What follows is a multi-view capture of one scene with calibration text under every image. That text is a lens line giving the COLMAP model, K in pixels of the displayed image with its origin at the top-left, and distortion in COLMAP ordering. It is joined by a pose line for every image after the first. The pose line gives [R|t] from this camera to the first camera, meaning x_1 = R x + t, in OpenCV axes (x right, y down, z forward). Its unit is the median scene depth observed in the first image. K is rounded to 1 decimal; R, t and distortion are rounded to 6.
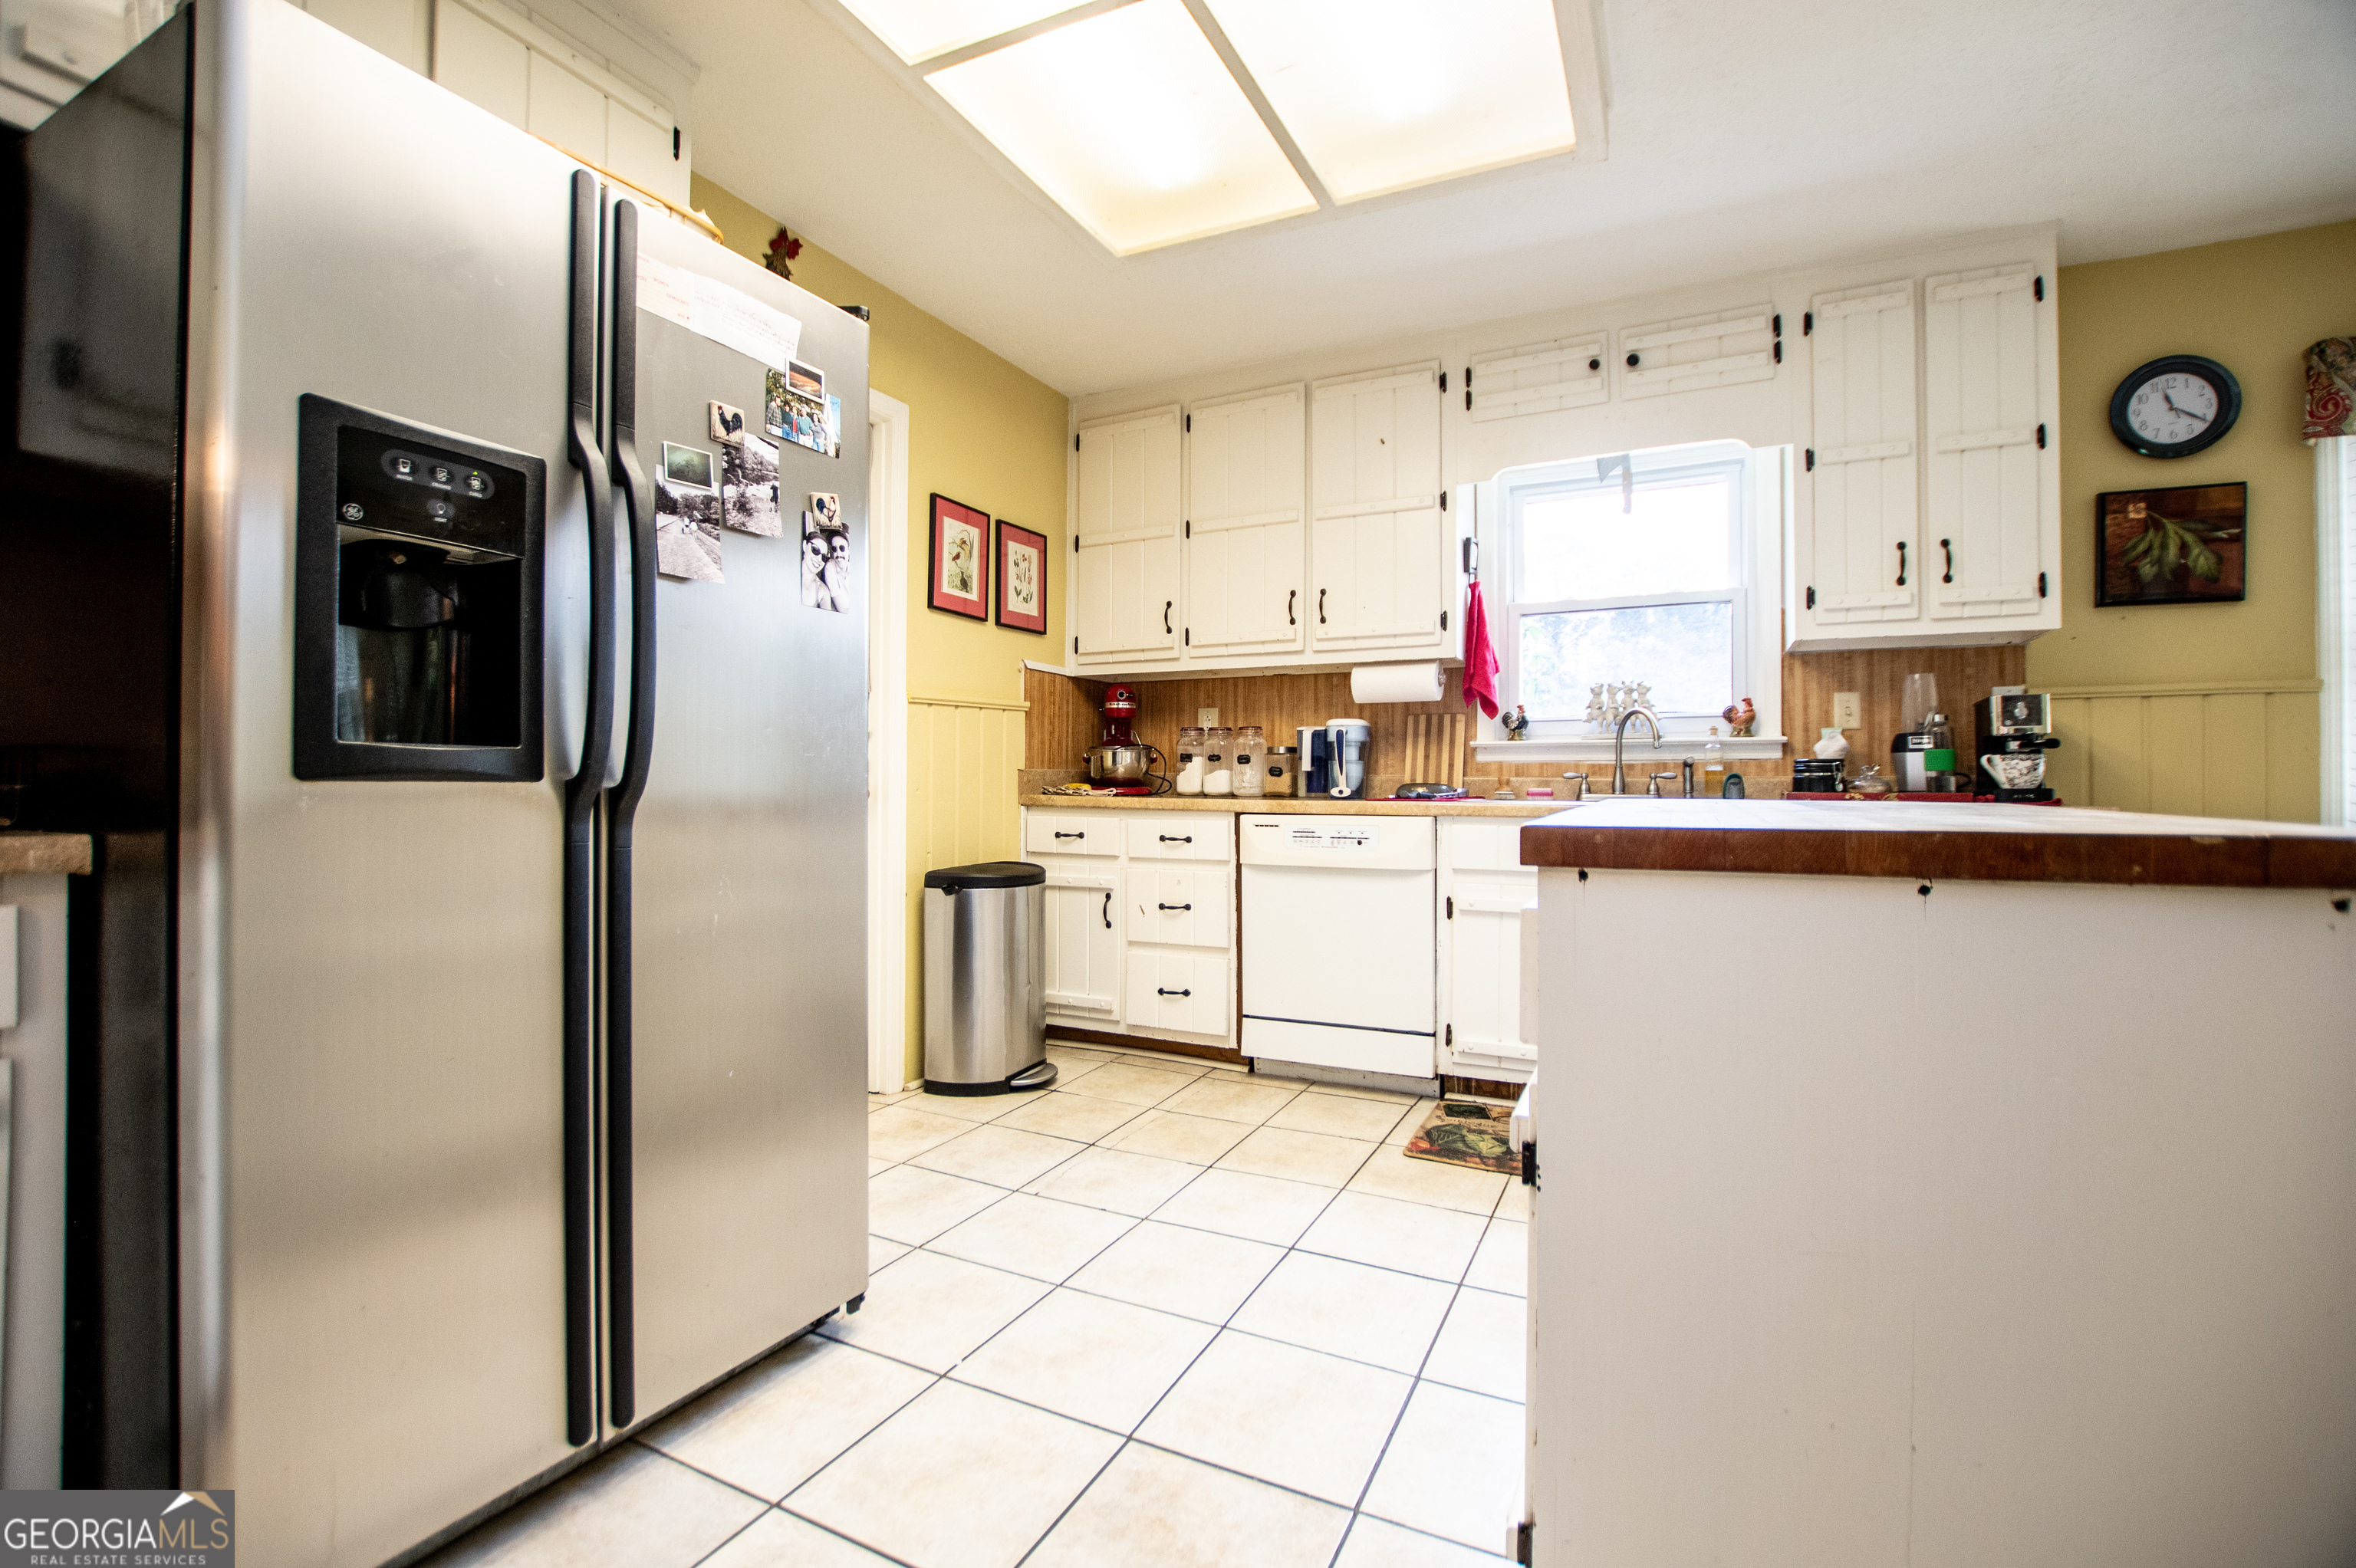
lens RADIAL K [[1033.1, 0, 1185.6], [0, 1033.1, 775.4], [0, 0, 1]] dist [-0.036924, 0.006399]
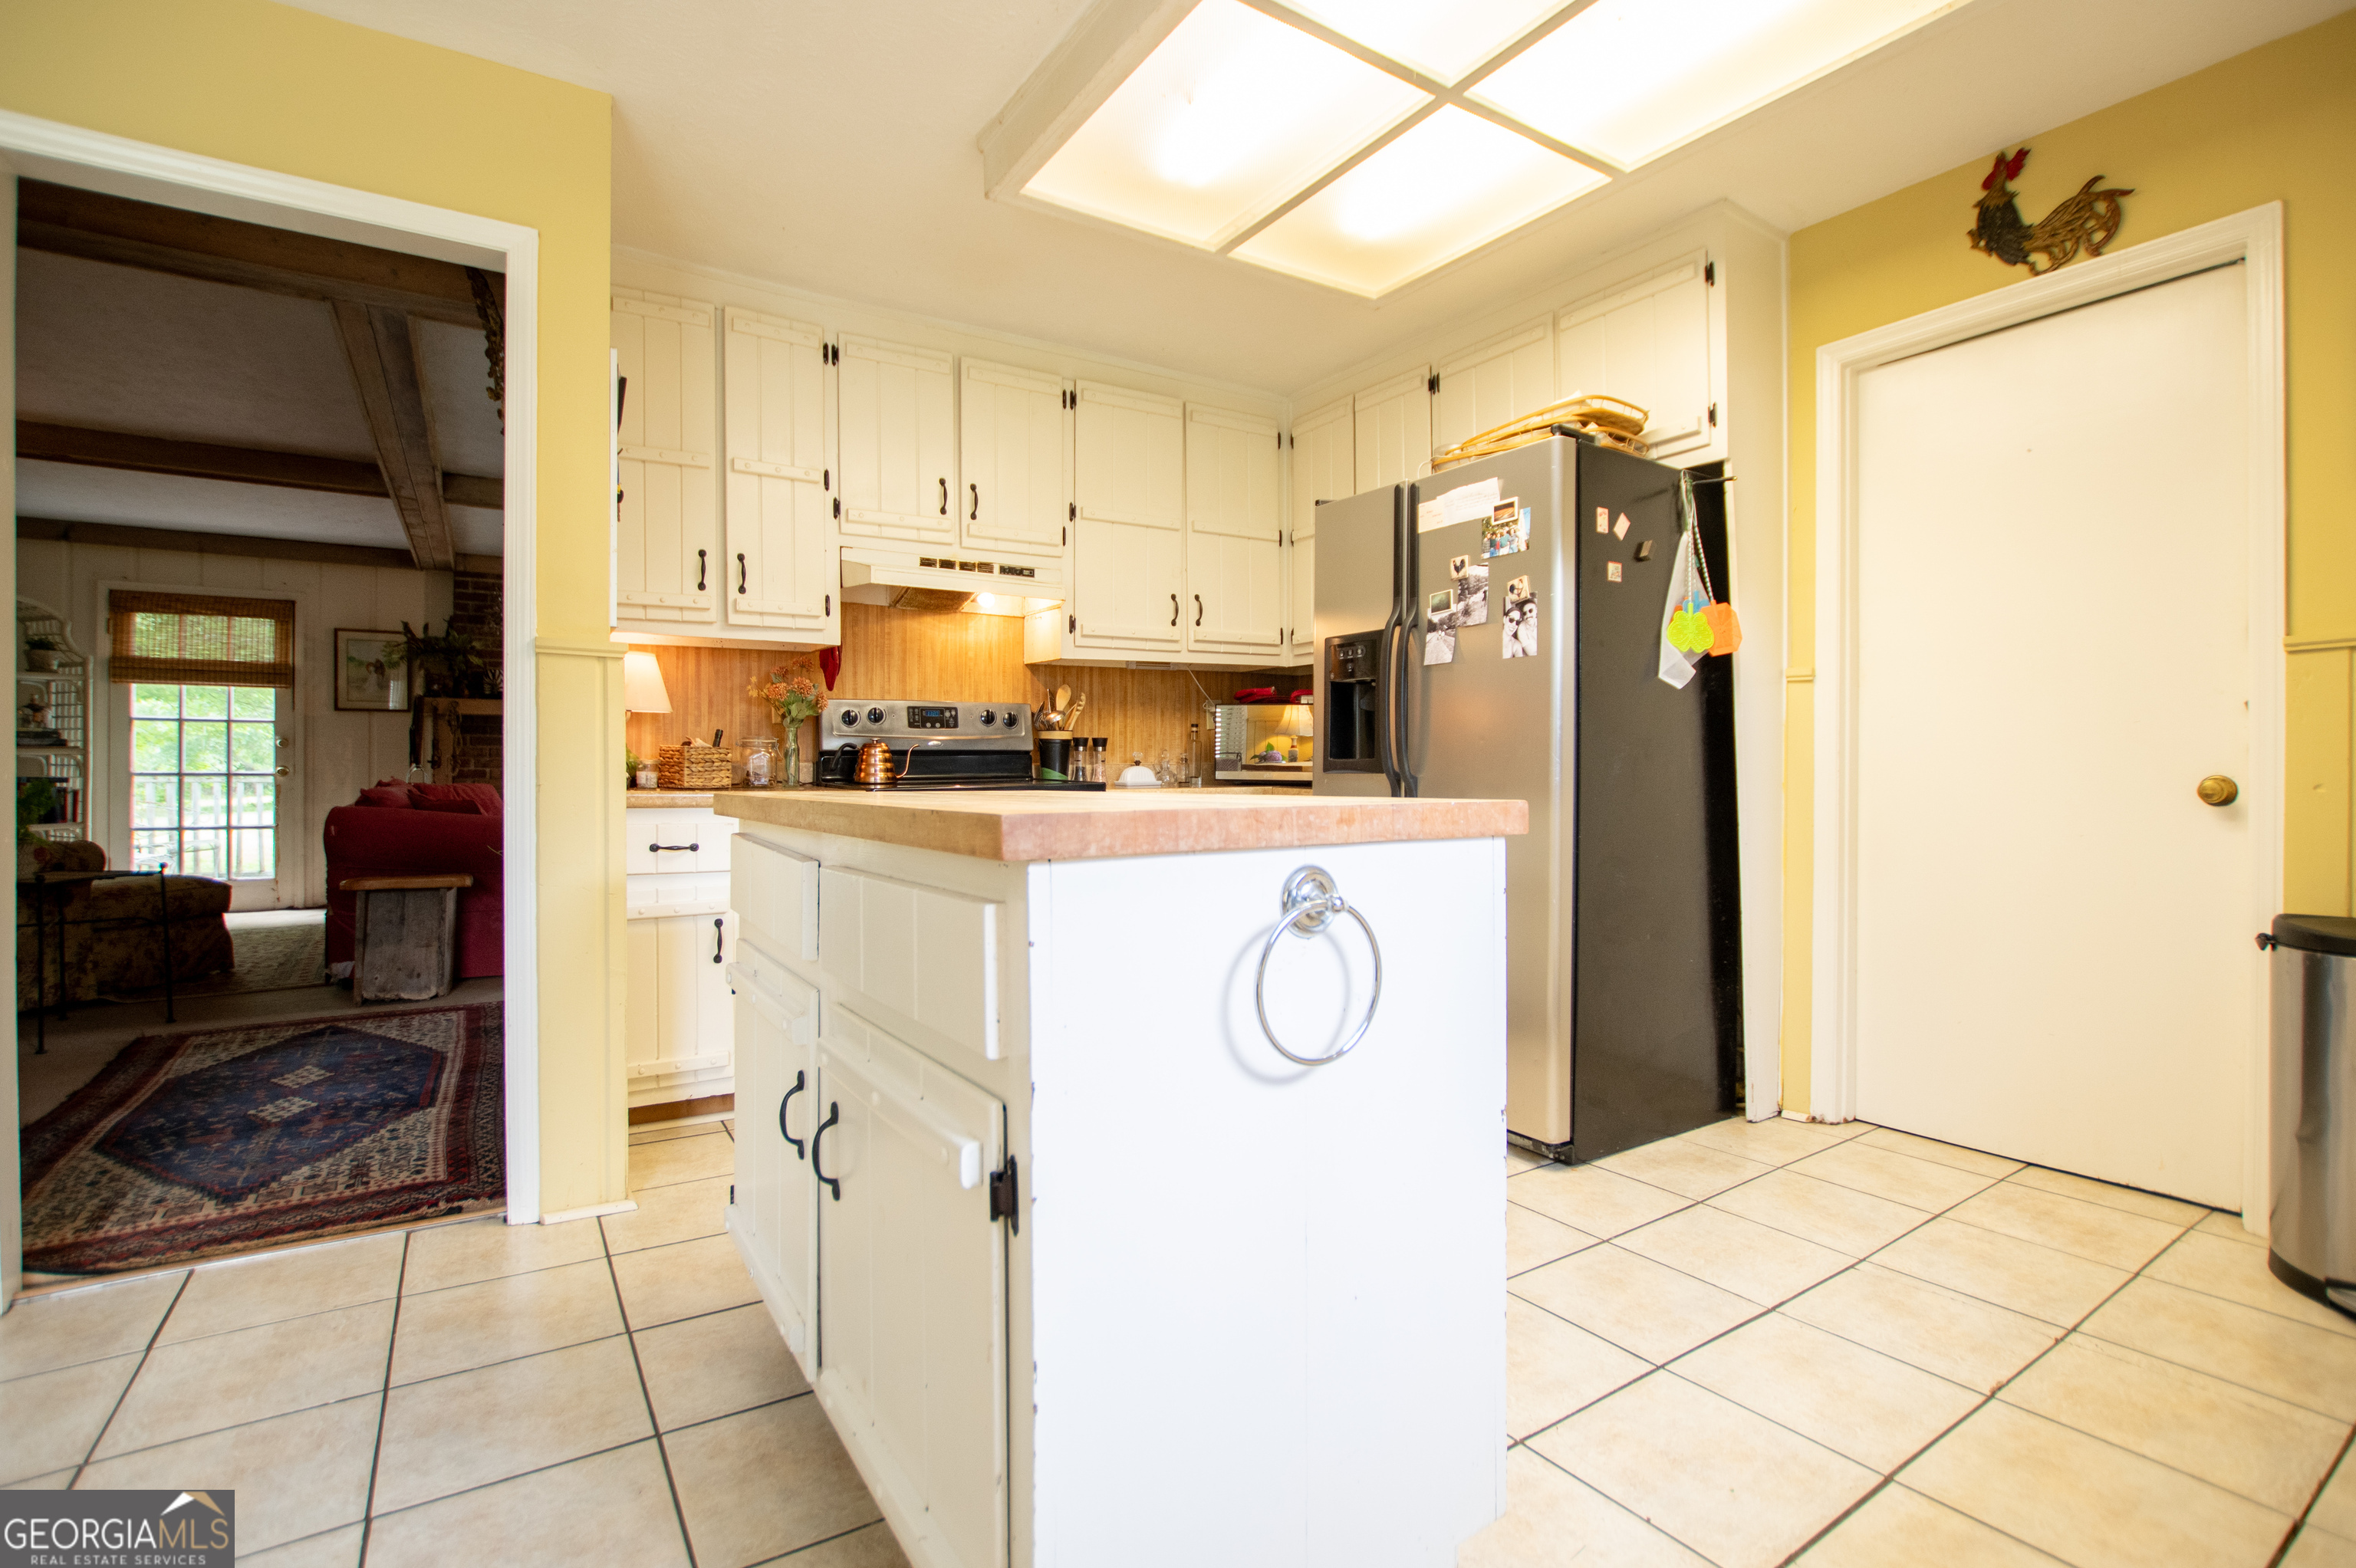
lens RADIAL K [[1085.2, 0, 1189.1], [0, 1085.2, 779.5], [0, 0, 1]] dist [-0.029189, 0.001354]
pose [[-0.505839, 0.002218, -0.862625, 0.753879], [0.003529, 0.999994, 0.000502, 0.007843], [0.862620, -0.002790, -0.505844, 0.840713]]
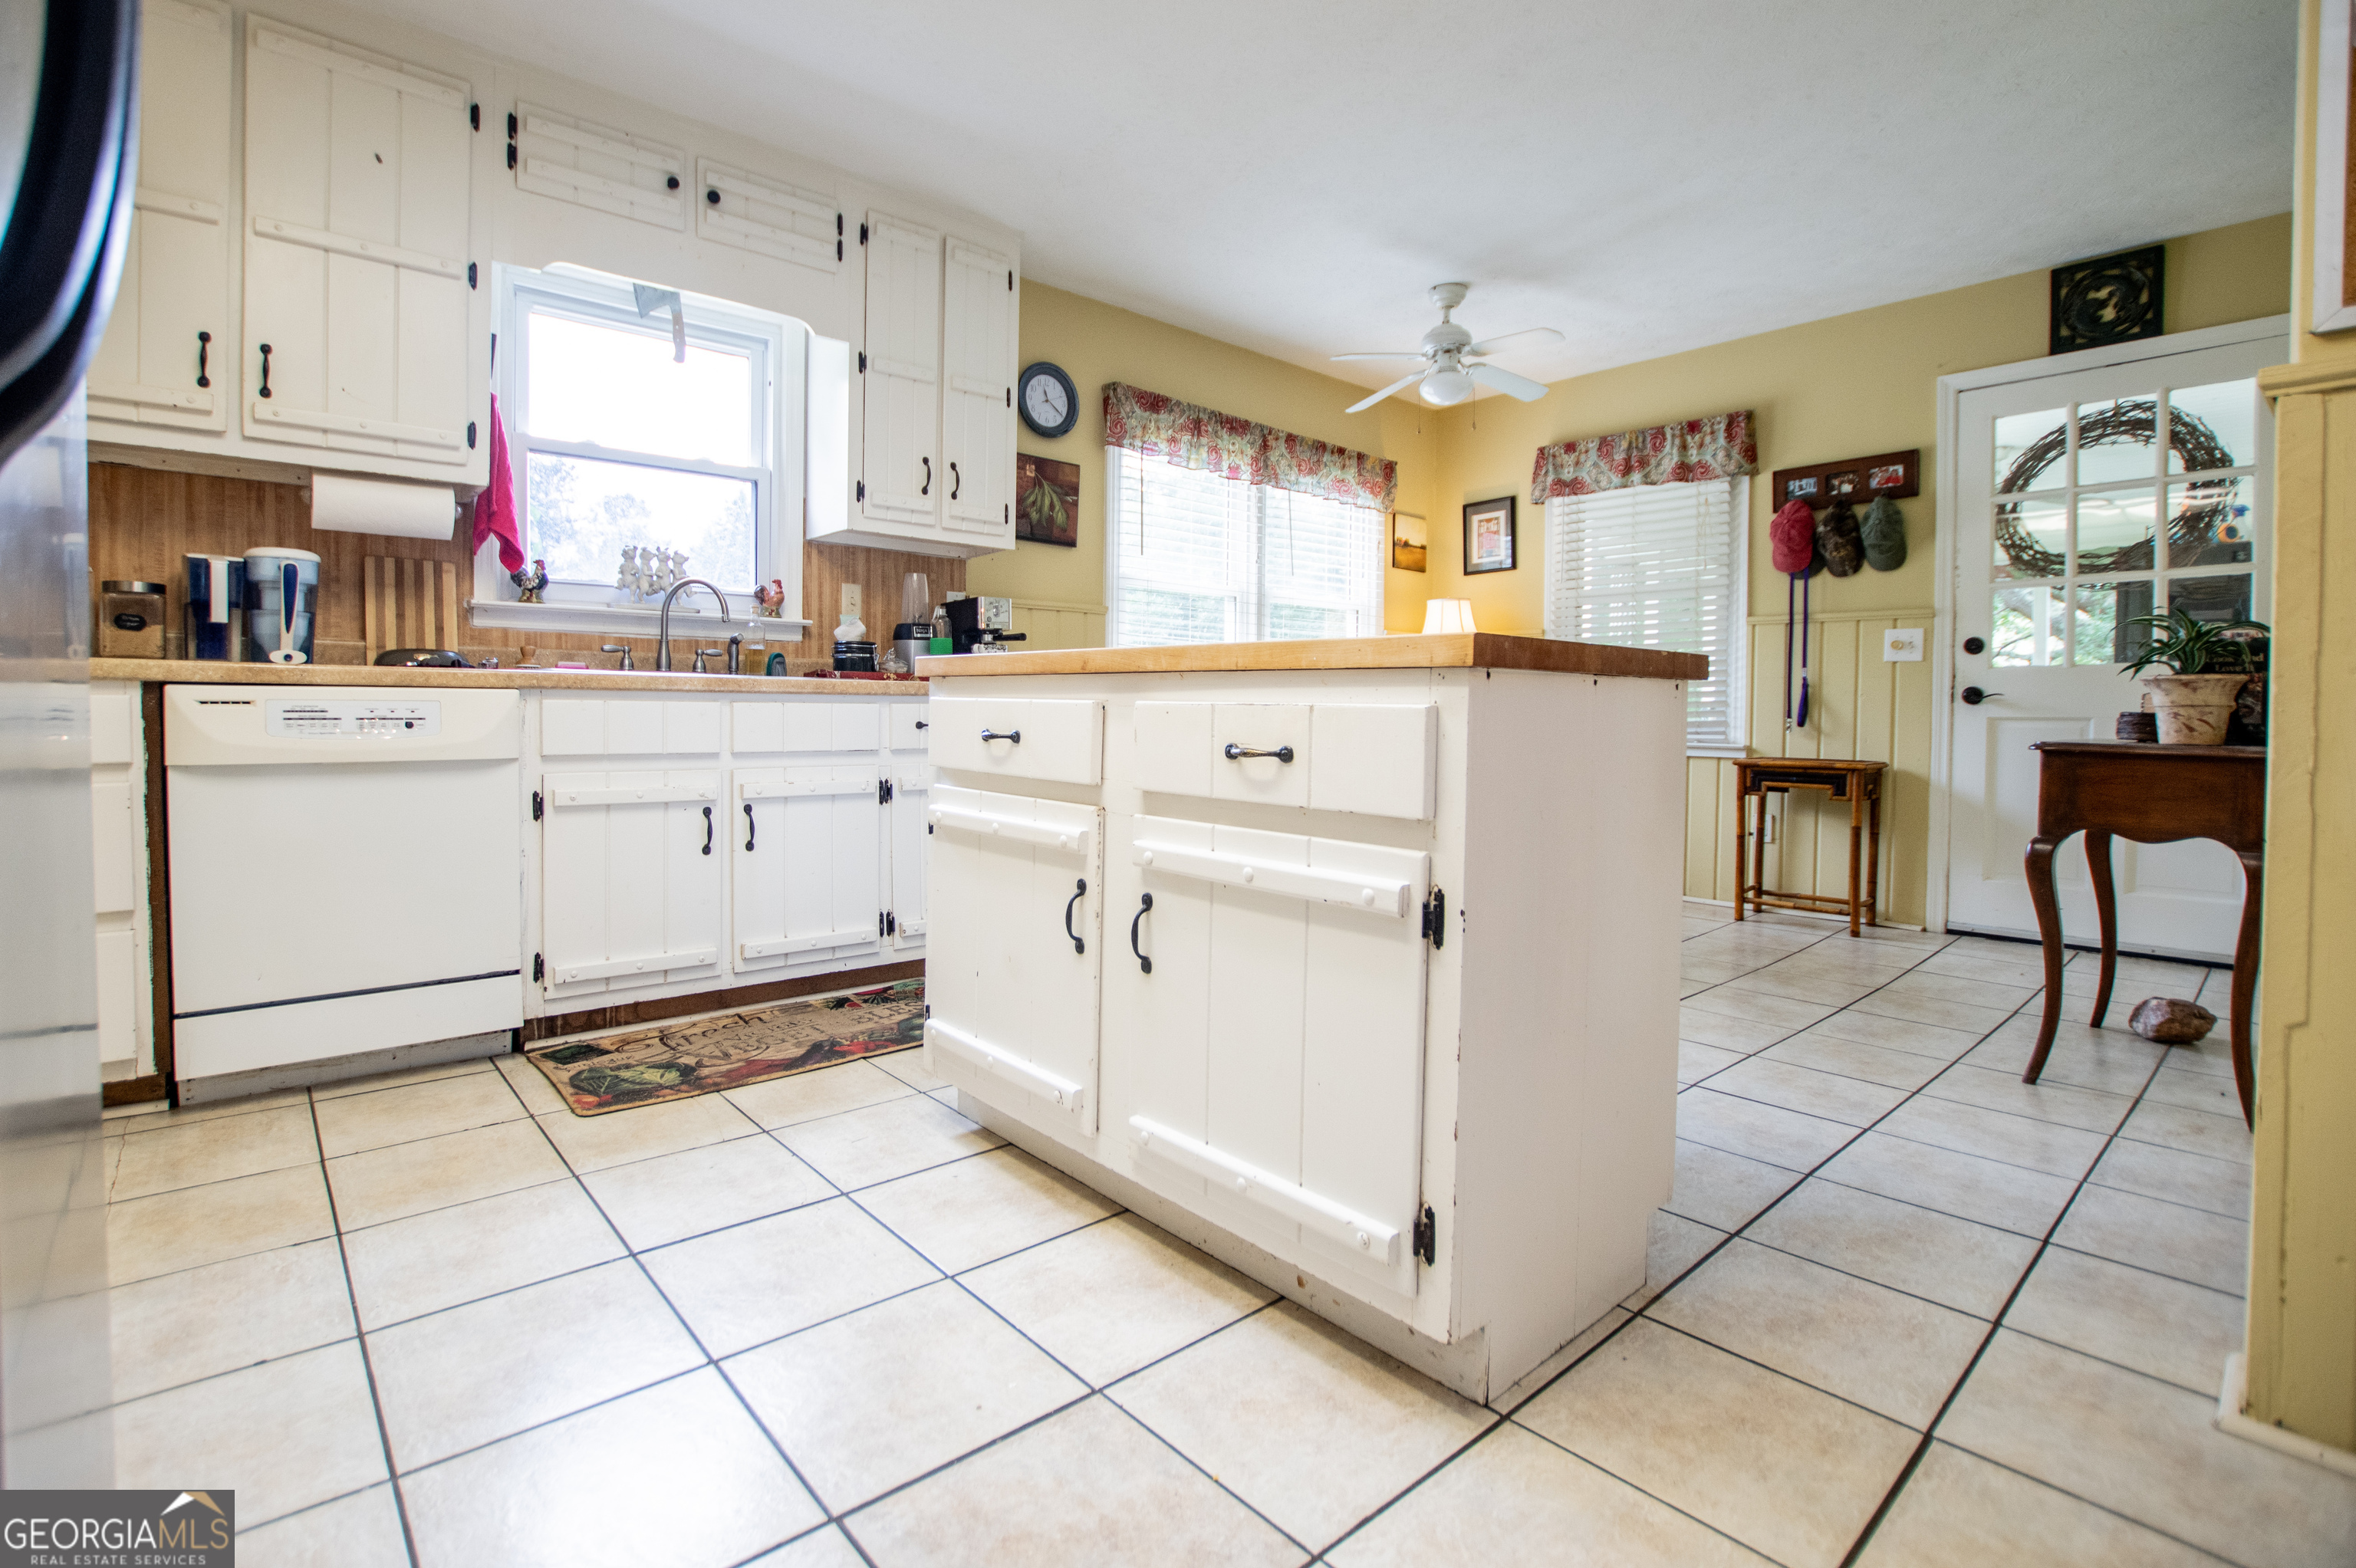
lens RADIAL K [[1076.1, 0, 1131.4], [0, 1076.1, 737.9], [0, 0, 1]] dist [-0.030671, 0.000810]
pose [[0.396877, -0.023722, 0.917565, -0.336109], [-0.017107, 0.999301, 0.033235, 0.046205], [-0.917713, -0.028887, 0.396193, 0.290769]]
